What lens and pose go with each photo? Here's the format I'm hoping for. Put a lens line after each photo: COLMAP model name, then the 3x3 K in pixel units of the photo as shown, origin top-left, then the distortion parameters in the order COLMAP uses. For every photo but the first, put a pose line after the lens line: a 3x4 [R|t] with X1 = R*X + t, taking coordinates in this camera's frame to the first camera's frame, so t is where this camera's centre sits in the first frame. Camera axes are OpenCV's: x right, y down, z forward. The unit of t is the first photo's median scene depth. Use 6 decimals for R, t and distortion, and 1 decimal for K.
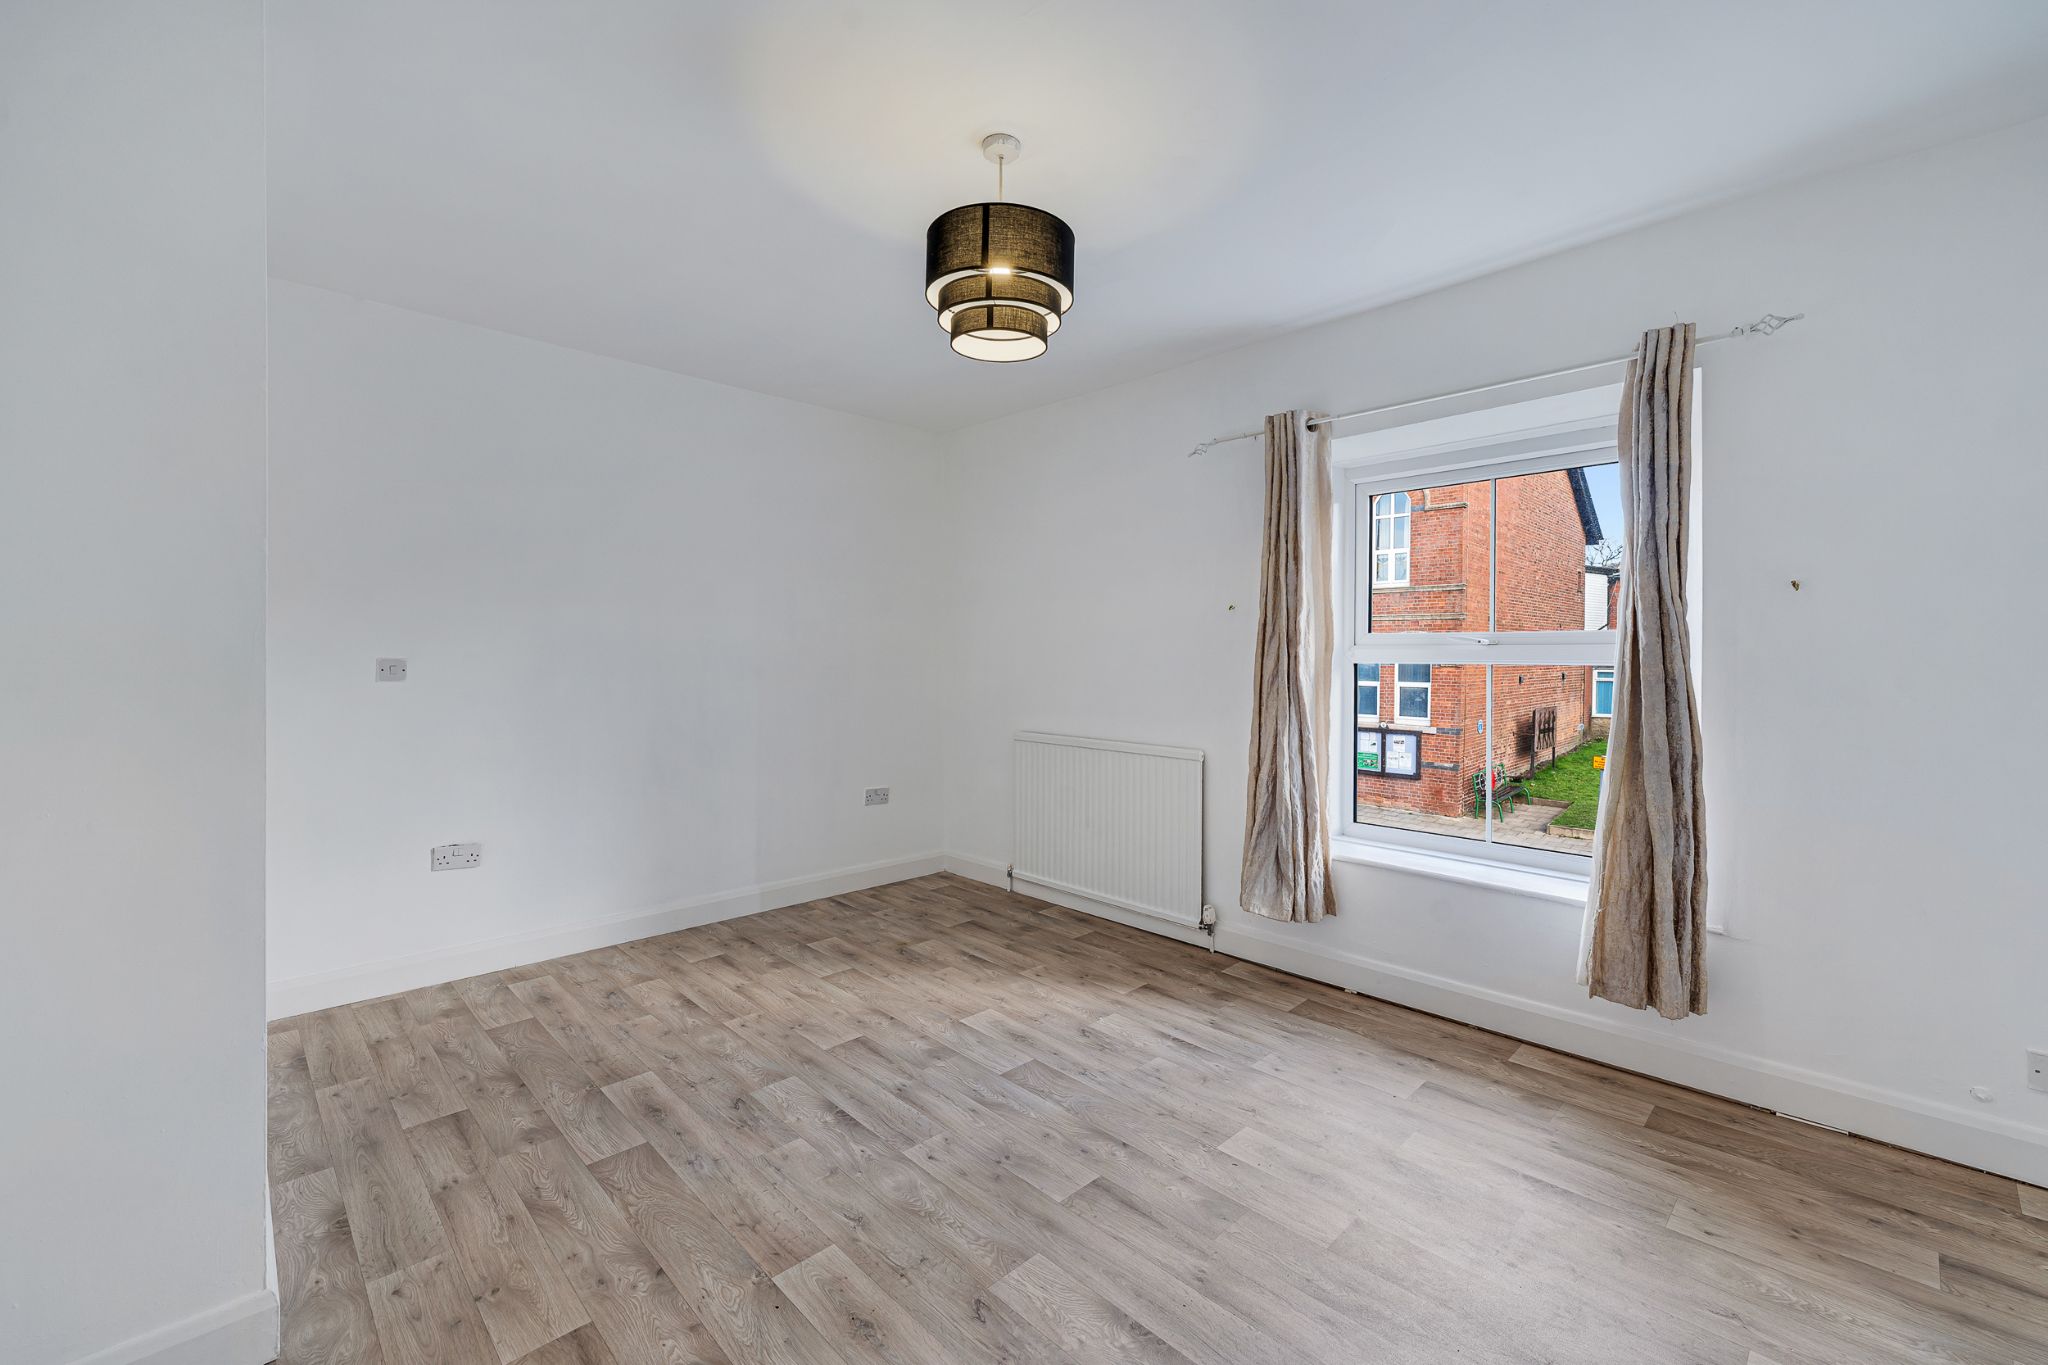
lens RADIAL K [[834.4, 0, 1037.4], [0, 834.4, 670.9], [0, 0, 1]] dist [0.000849, -0.001194]
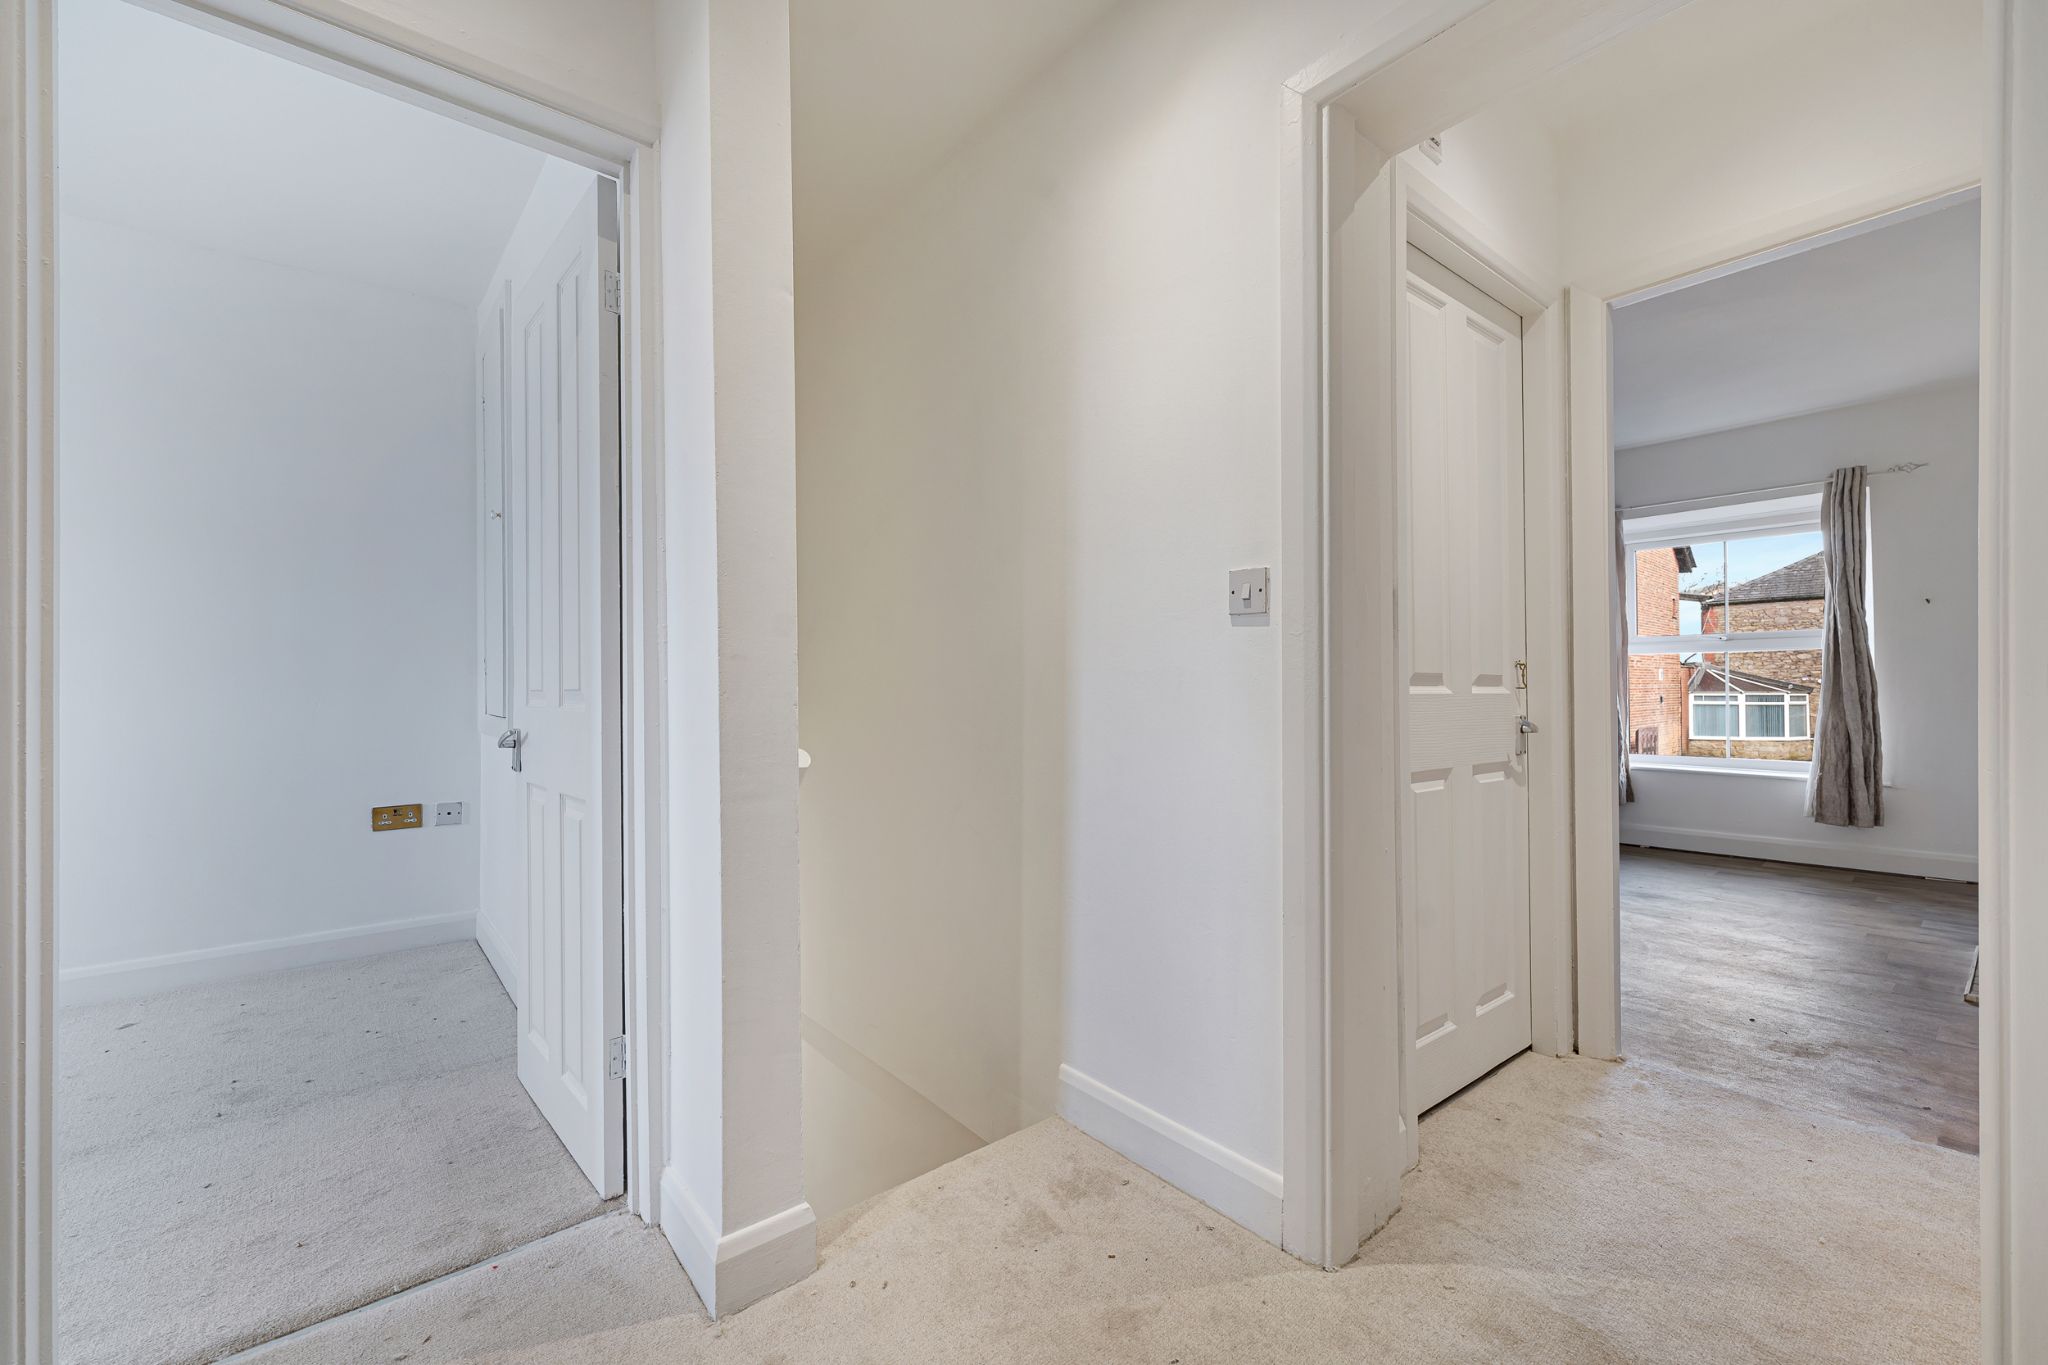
lens RADIAL K [[834.4, 0, 1010.5], [0, 834.4, 685.4], [0, 0, 1]] dist [0.000849, -0.001194]
pose [[0.996966, -0.005764, -0.077630, -1.015259], [0.003843, 0.999683, -0.024867, 0.127190], [0.077749, 0.024493, 0.996672, -1.038414]]
